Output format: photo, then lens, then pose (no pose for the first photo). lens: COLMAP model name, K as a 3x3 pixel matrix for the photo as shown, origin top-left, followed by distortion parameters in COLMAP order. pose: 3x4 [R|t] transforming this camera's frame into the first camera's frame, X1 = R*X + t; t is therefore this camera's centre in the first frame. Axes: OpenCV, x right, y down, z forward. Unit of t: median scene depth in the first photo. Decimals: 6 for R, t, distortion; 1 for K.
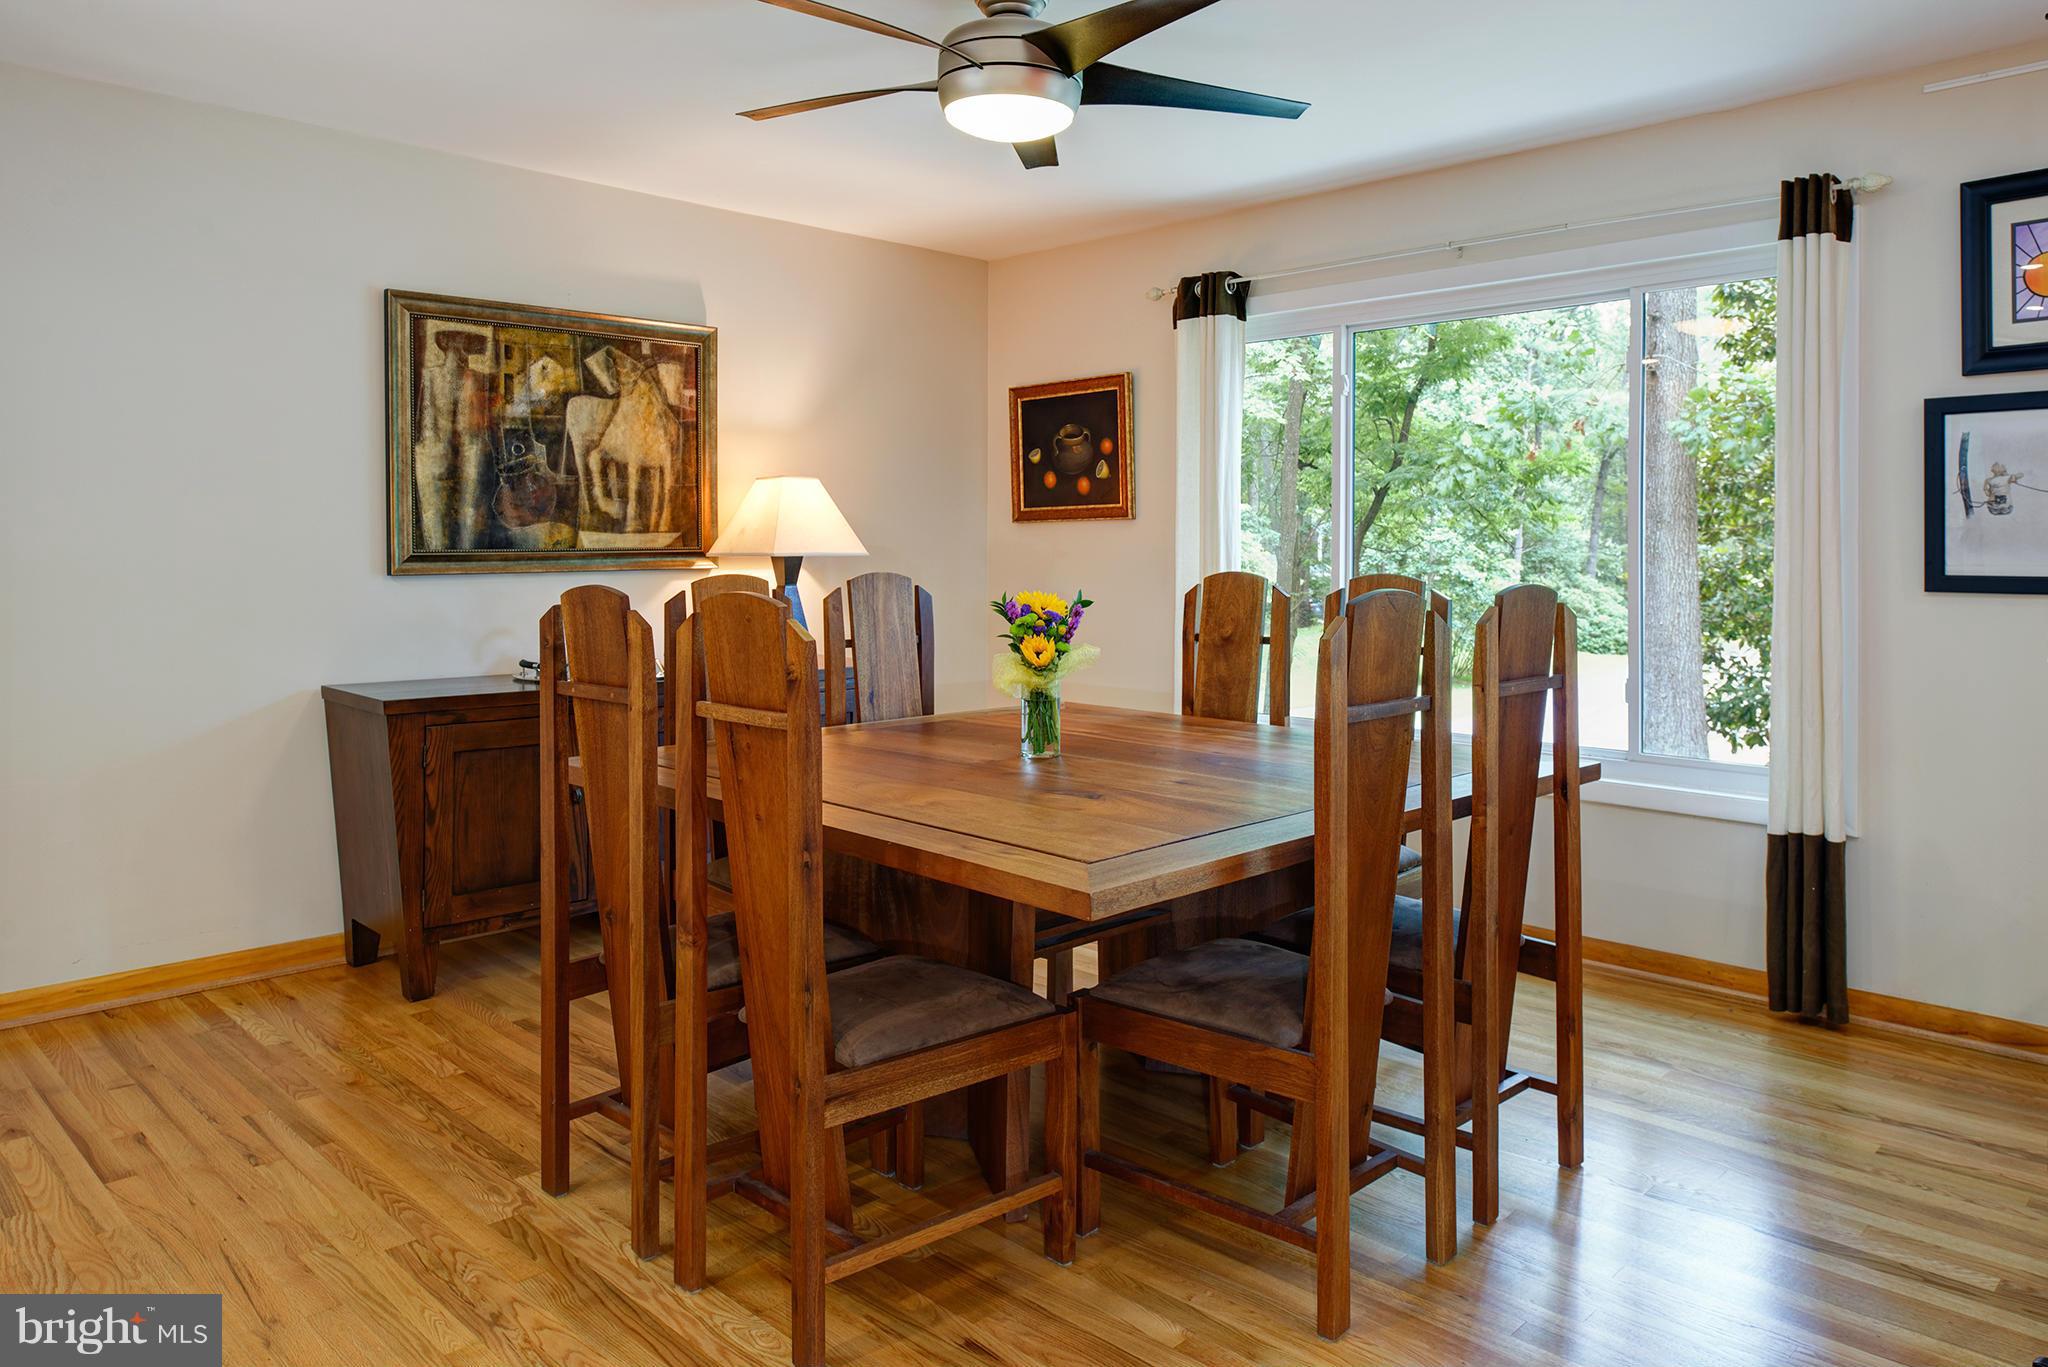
lens RADIAL K [[1415.1, 0, 1029.3], [0, 1415.1, 569.3], [0, 0, 1]] dist [0.030335, -0.001453]
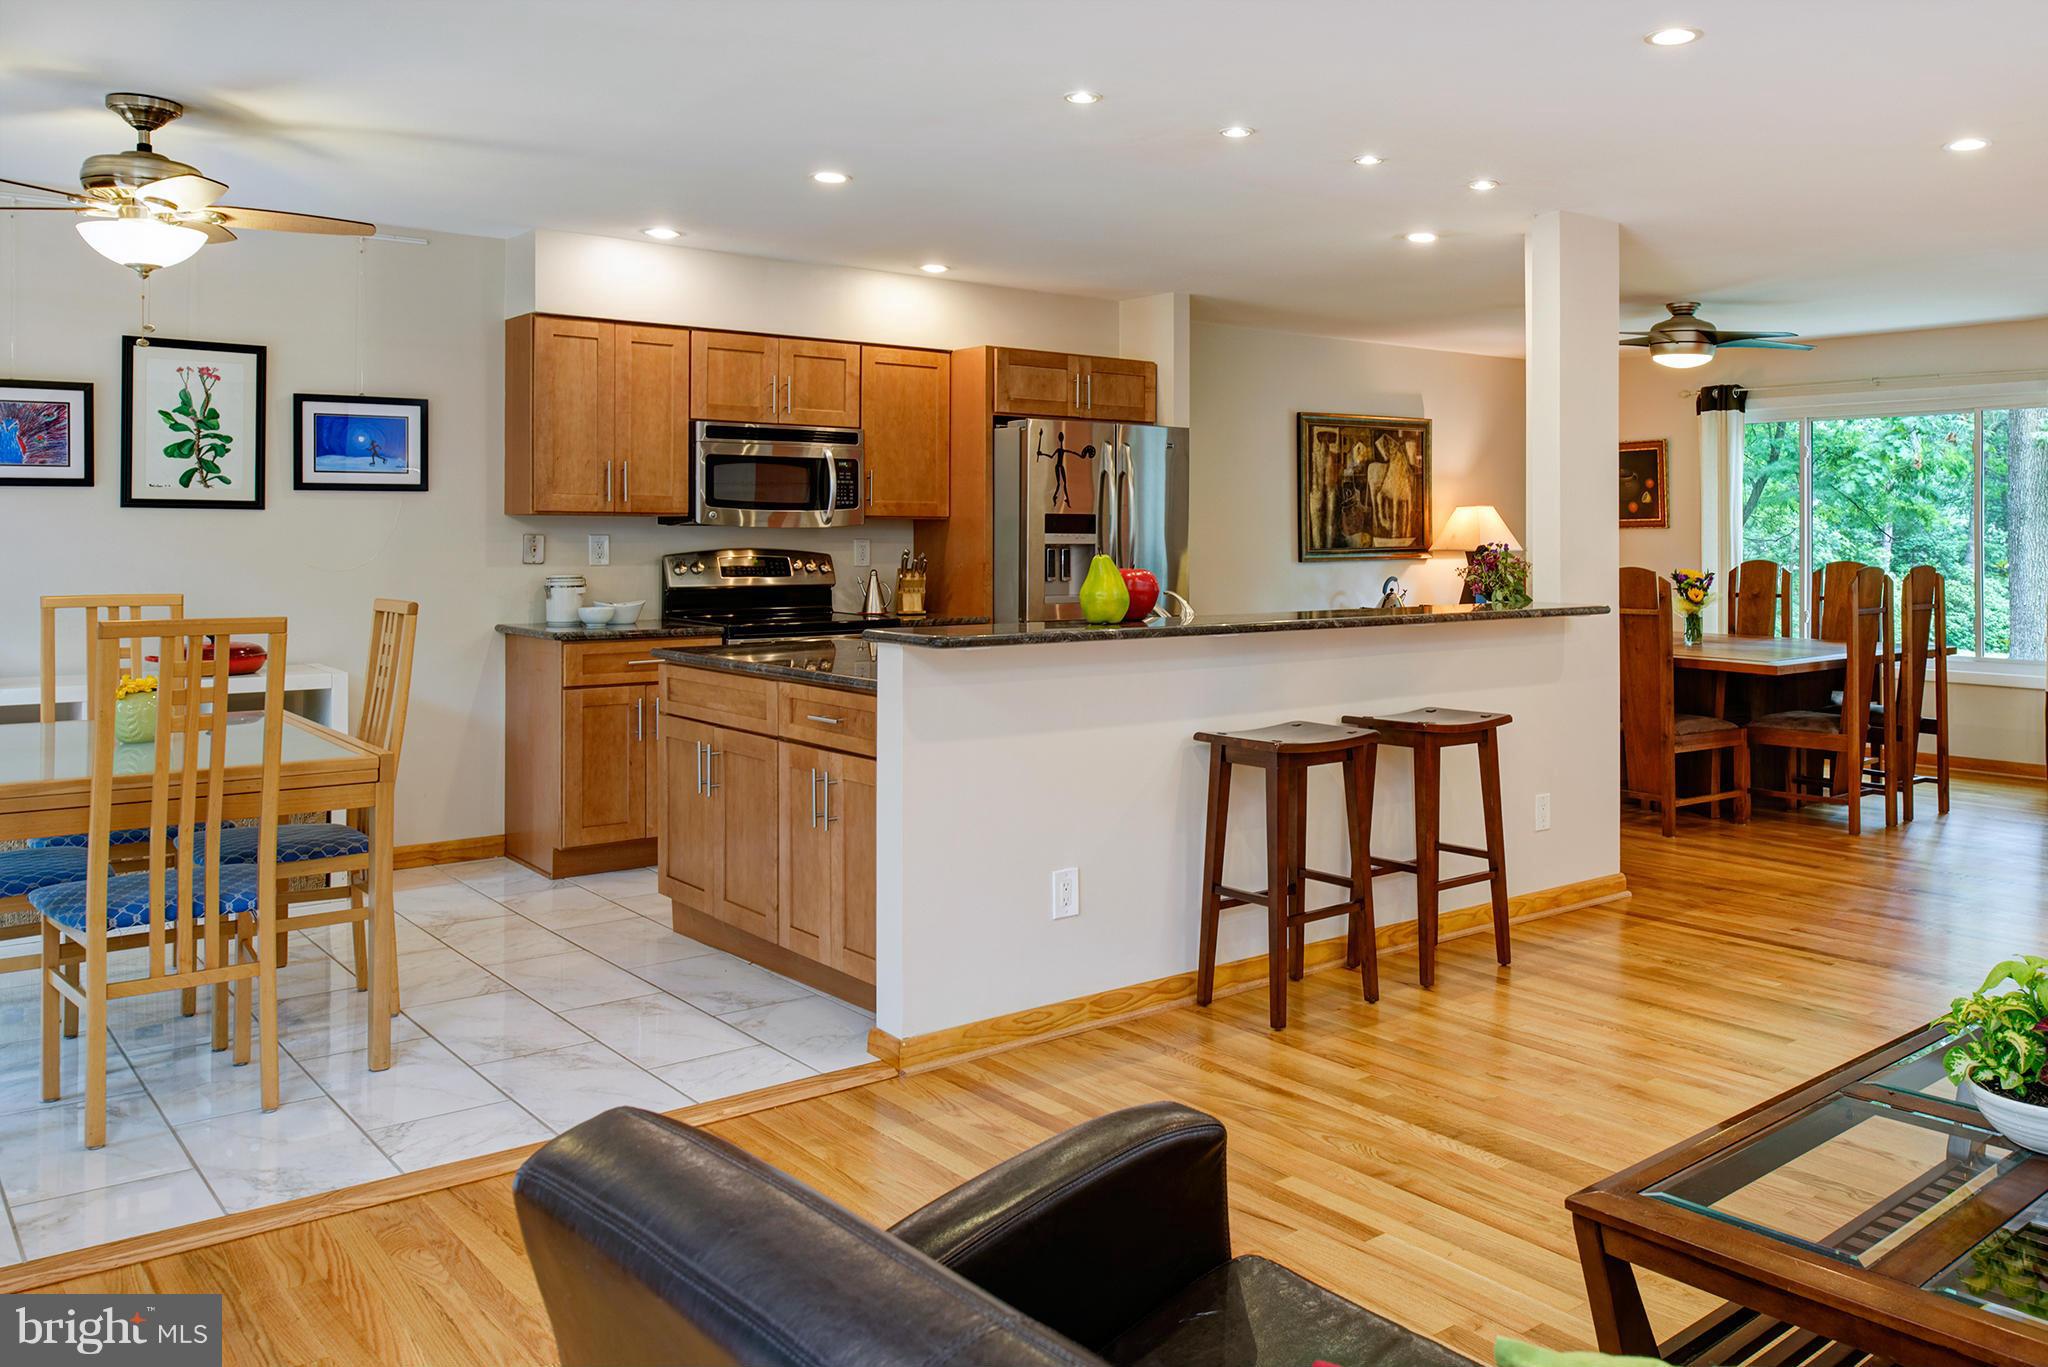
lens RADIAL K [[1600.8, 0, 1198.0], [0, 1600.8, 513.0], [0, 0, 1]] dist [0.006581, -0.002538]
pose [[0.997312, -0.003708, -0.073177, -0.393228], [0.001577, 0.999573, -0.029161, 0.000739], [0.073254, 0.028967, 0.996893, -1.048151]]
